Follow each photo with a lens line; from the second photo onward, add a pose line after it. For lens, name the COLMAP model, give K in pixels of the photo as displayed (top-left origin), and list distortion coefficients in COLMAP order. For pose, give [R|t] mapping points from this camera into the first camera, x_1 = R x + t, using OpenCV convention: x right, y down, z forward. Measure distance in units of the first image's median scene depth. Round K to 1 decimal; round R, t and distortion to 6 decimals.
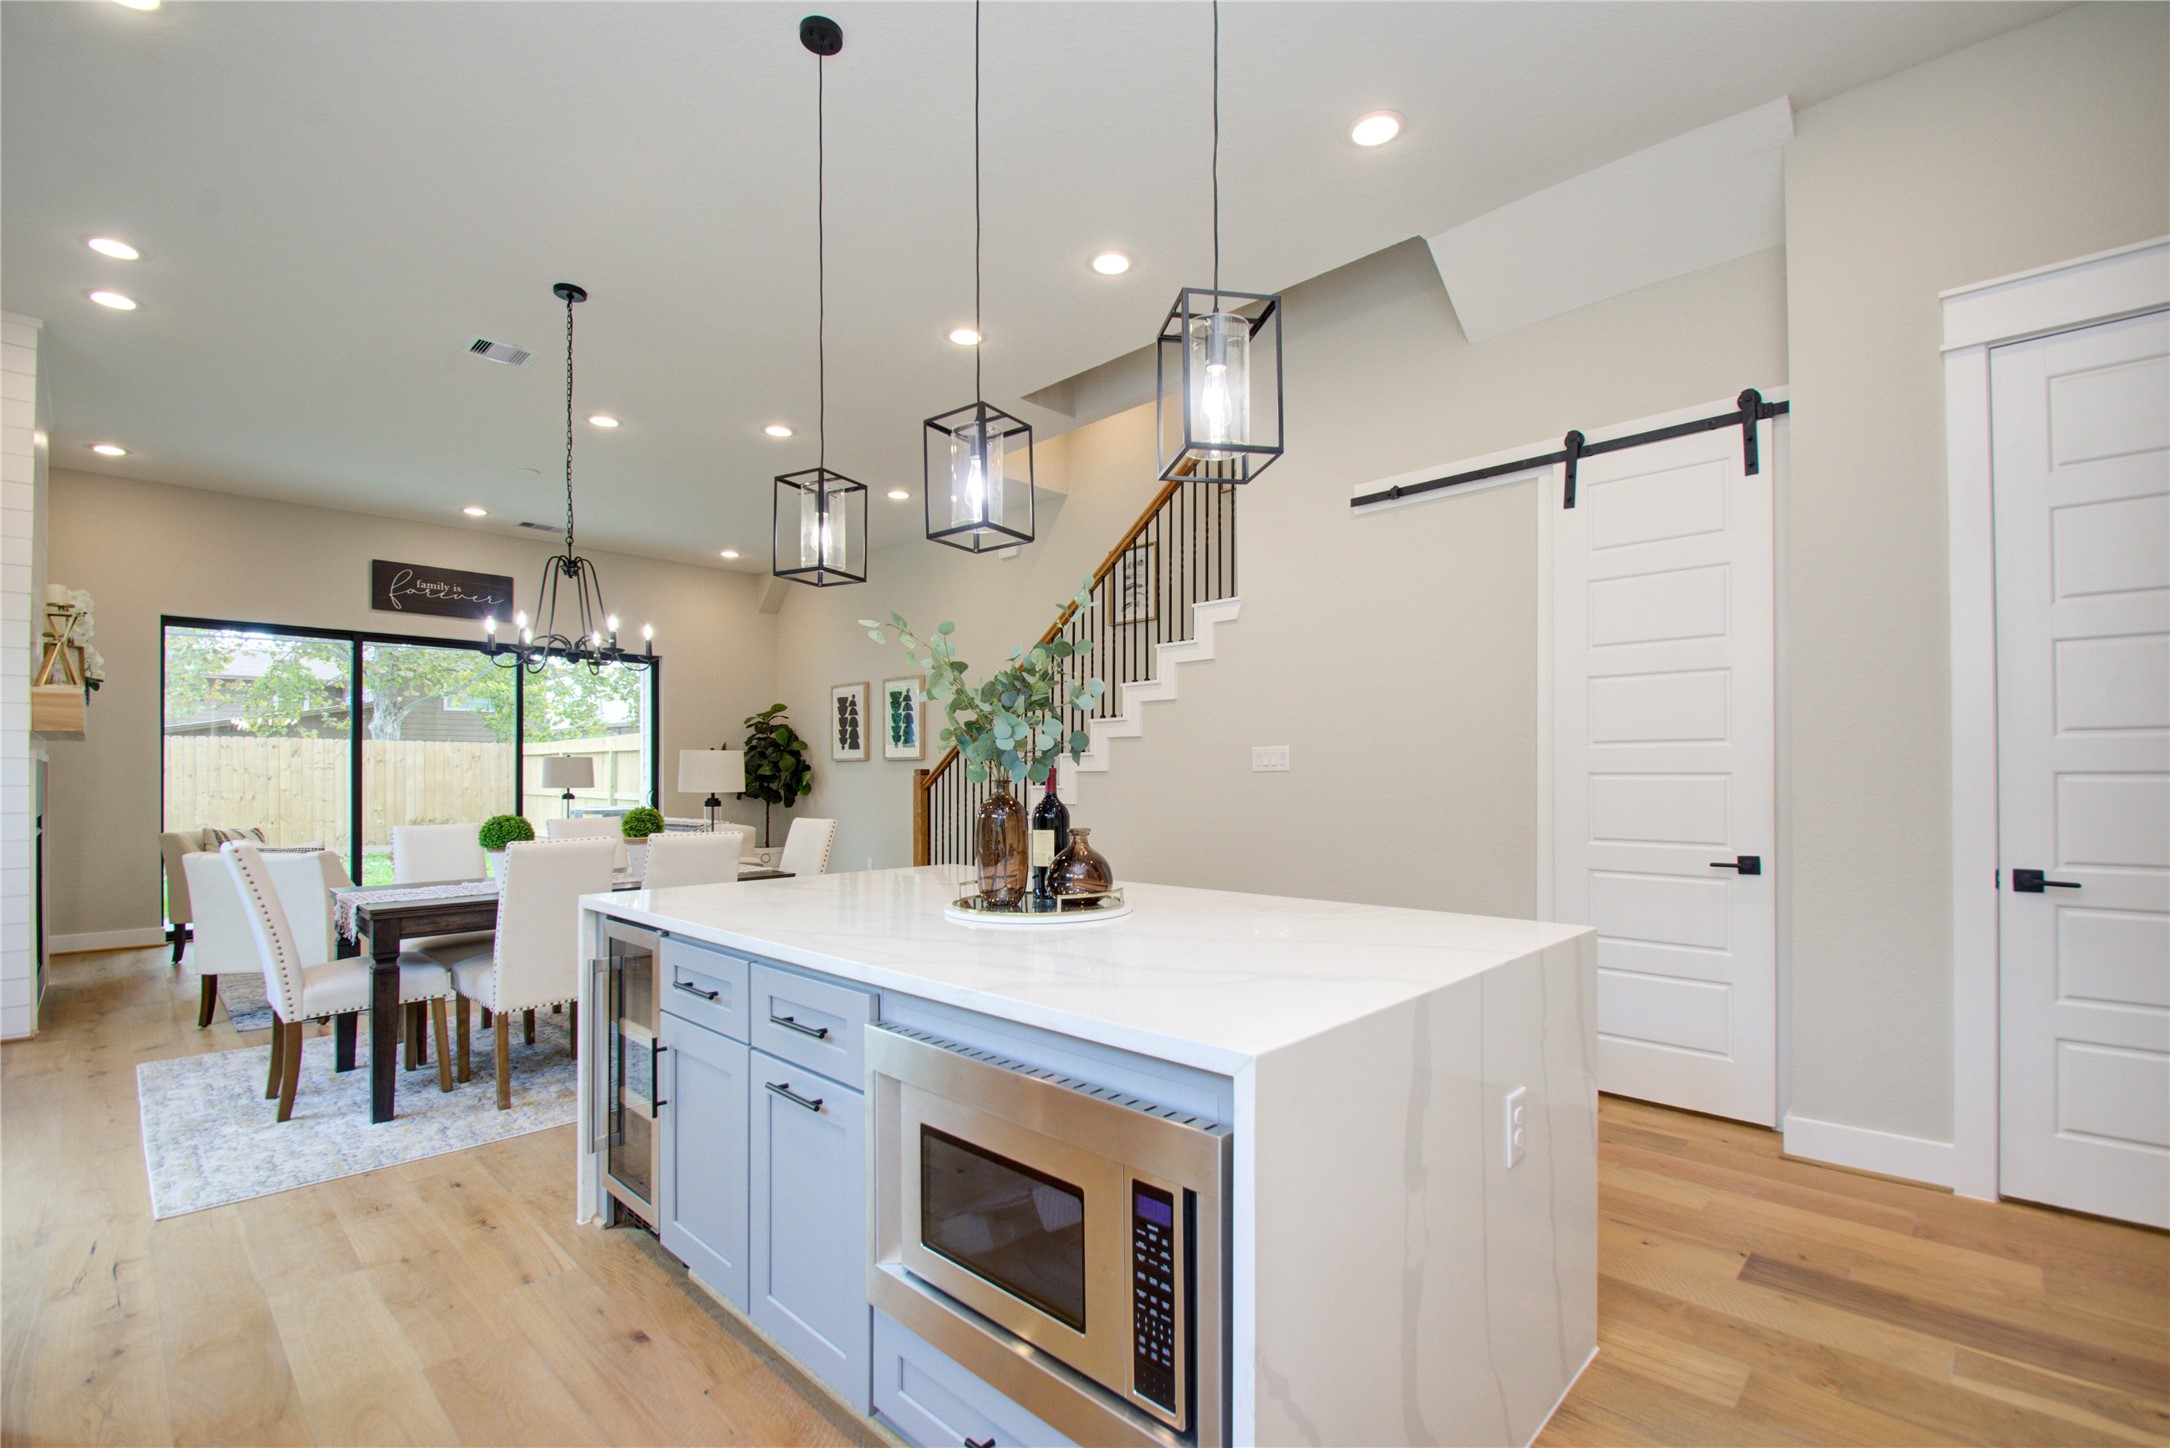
lens RADIAL K [[967.3, 0, 1084.4], [0, 967.3, 755.2], [0, 0, 1]] dist [0.015461, -0.016953]
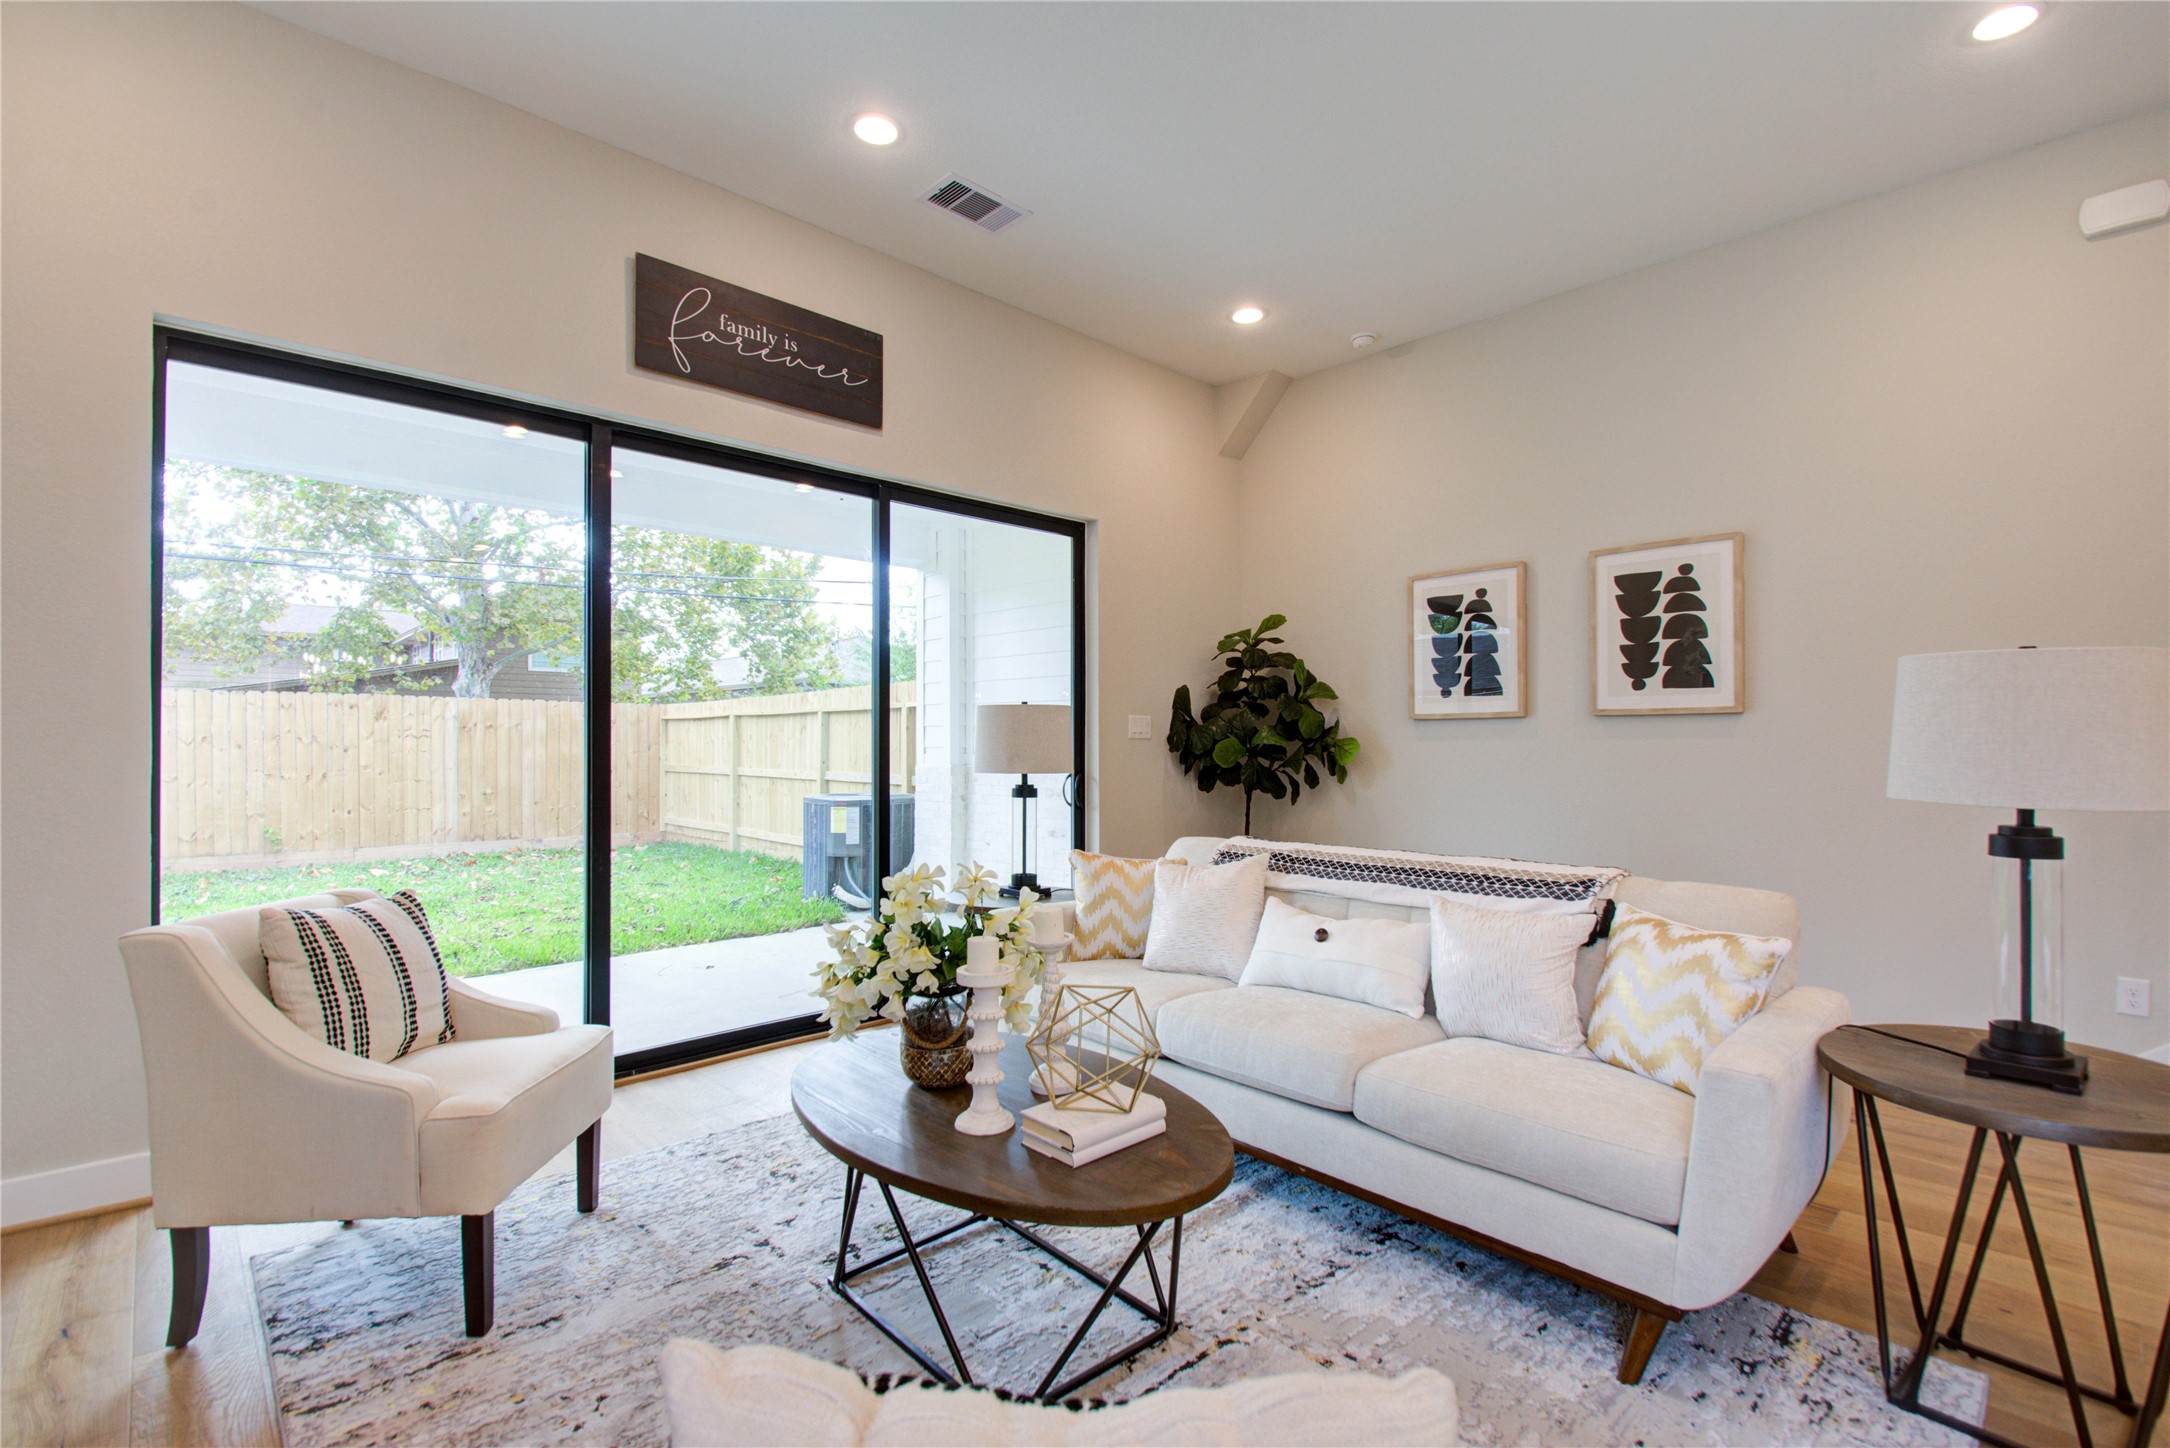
lens RADIAL K [[1002.8, 0, 1085.0], [0, 1002.8, 724.0], [0, 0, 1]] dist [0.002784, -0.000032]
pose [[0.998865, 0.000177, -0.047622, -0.440303], [-0.000294, 0.999997, -0.002440, 0.010680], [0.047621, 0.002451, 0.998862, 0.481098]]
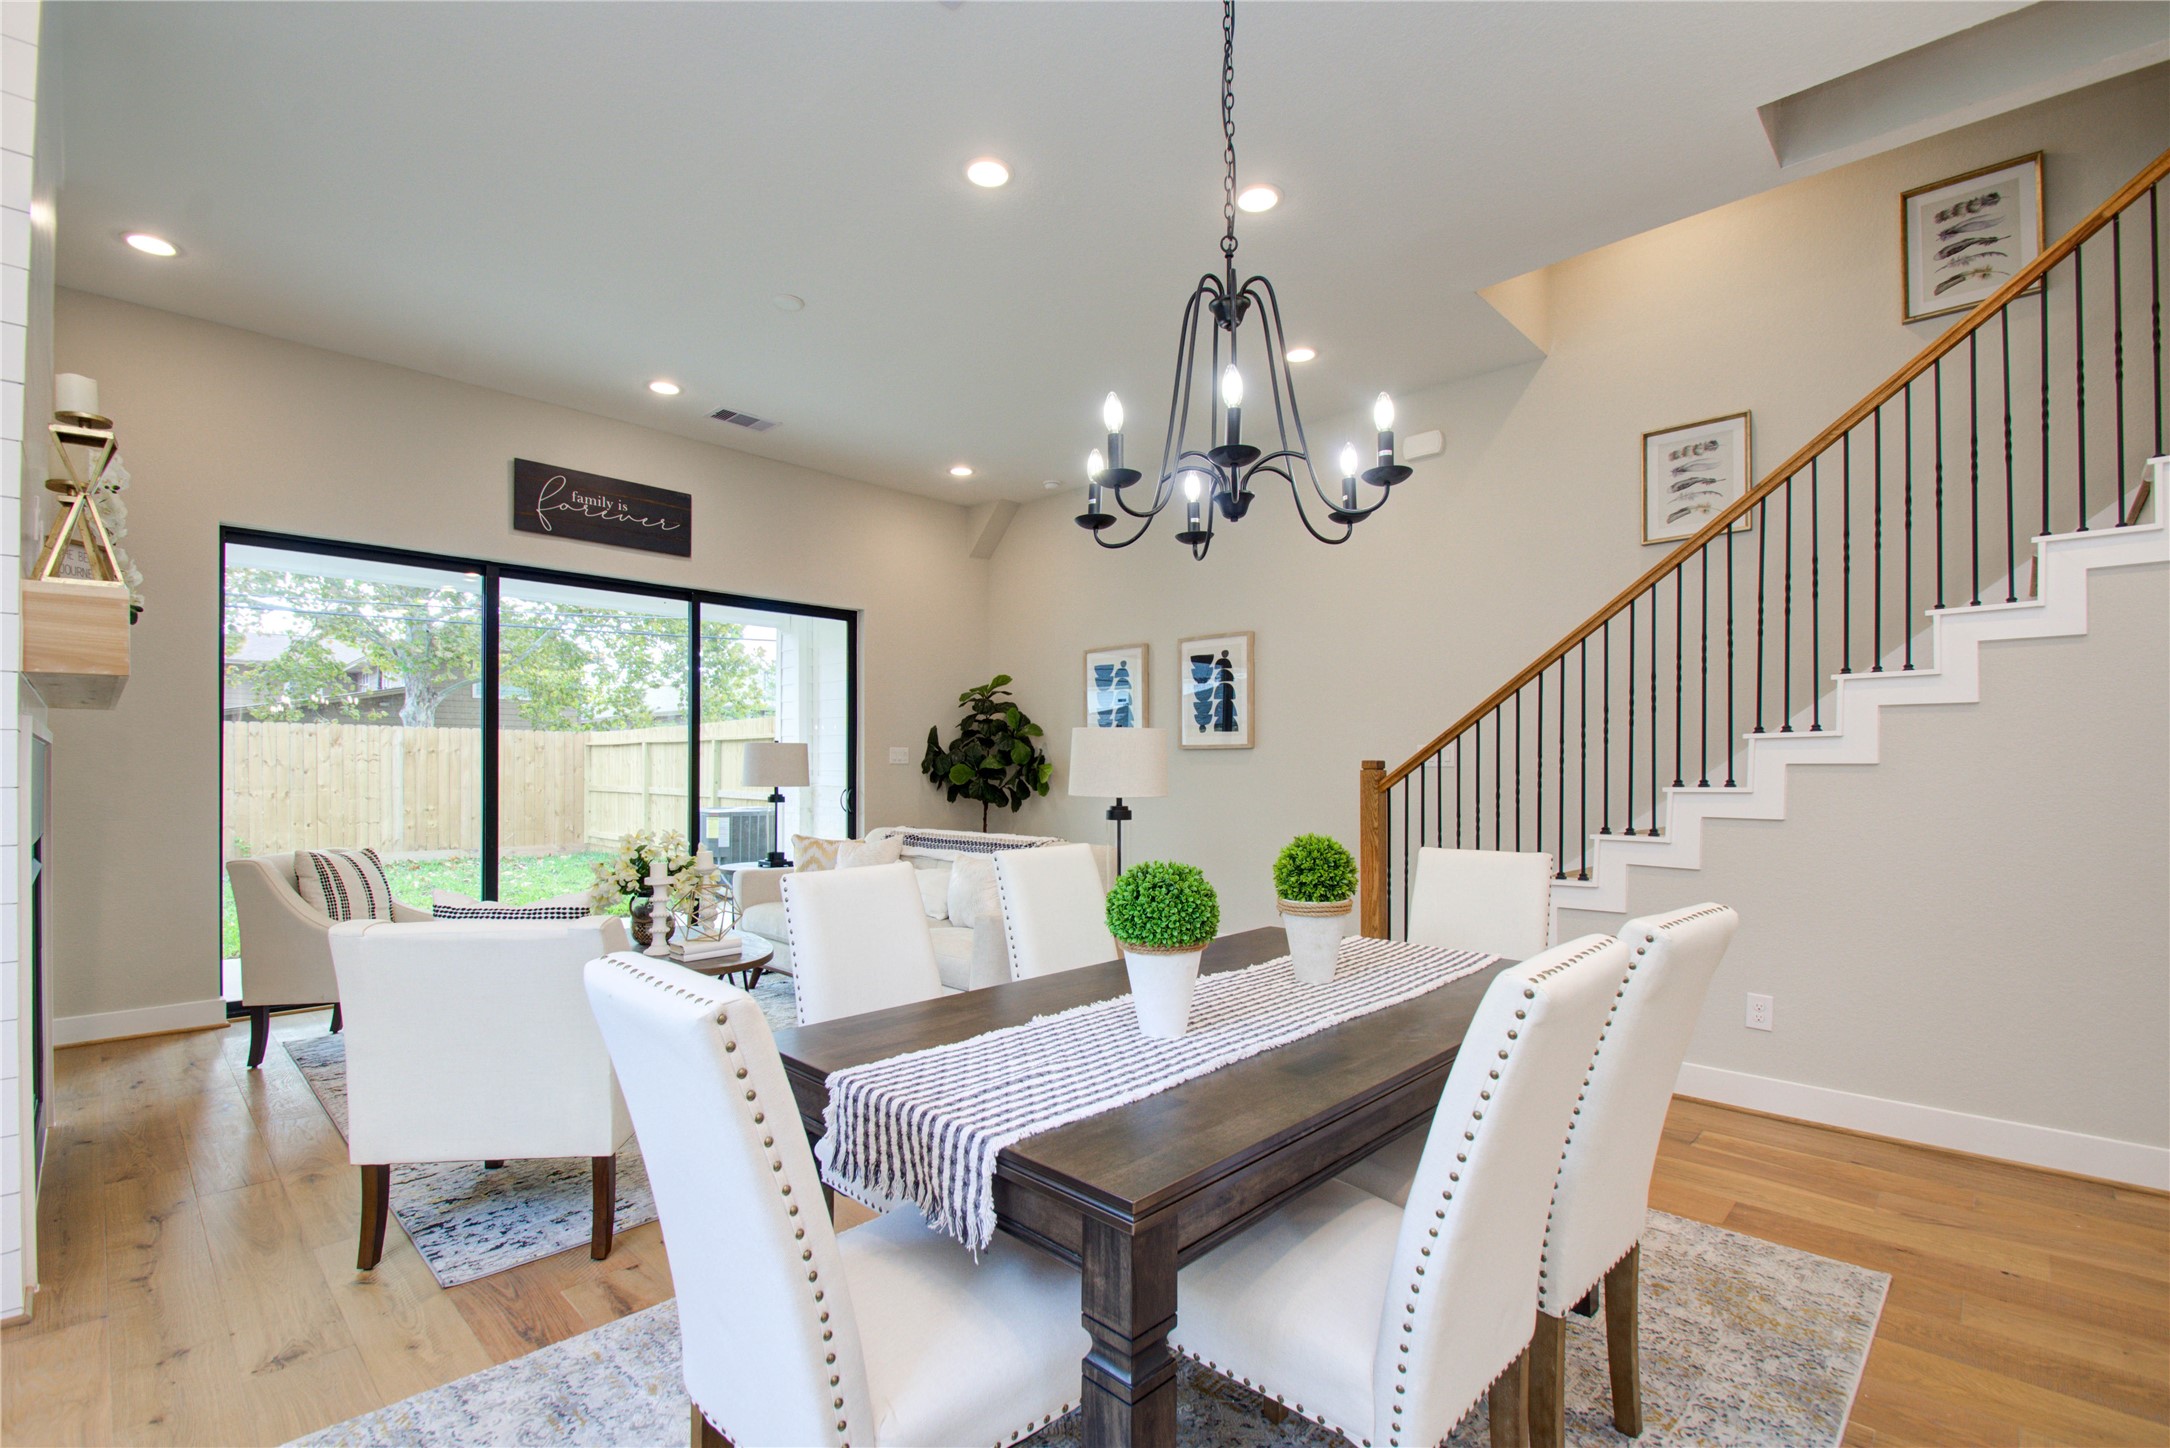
lens RADIAL K [[979.5, 0, 1070.2], [0, 979.5, 749.9], [0, 0, 1]] dist [0.019251, -0.018055]
pose [[0.999917, 0.001948, -0.012730, -0.281279], [-0.001943, 0.999998, 0.000361, 0.005762], [0.012731, -0.000337, 0.999919, 0.257992]]
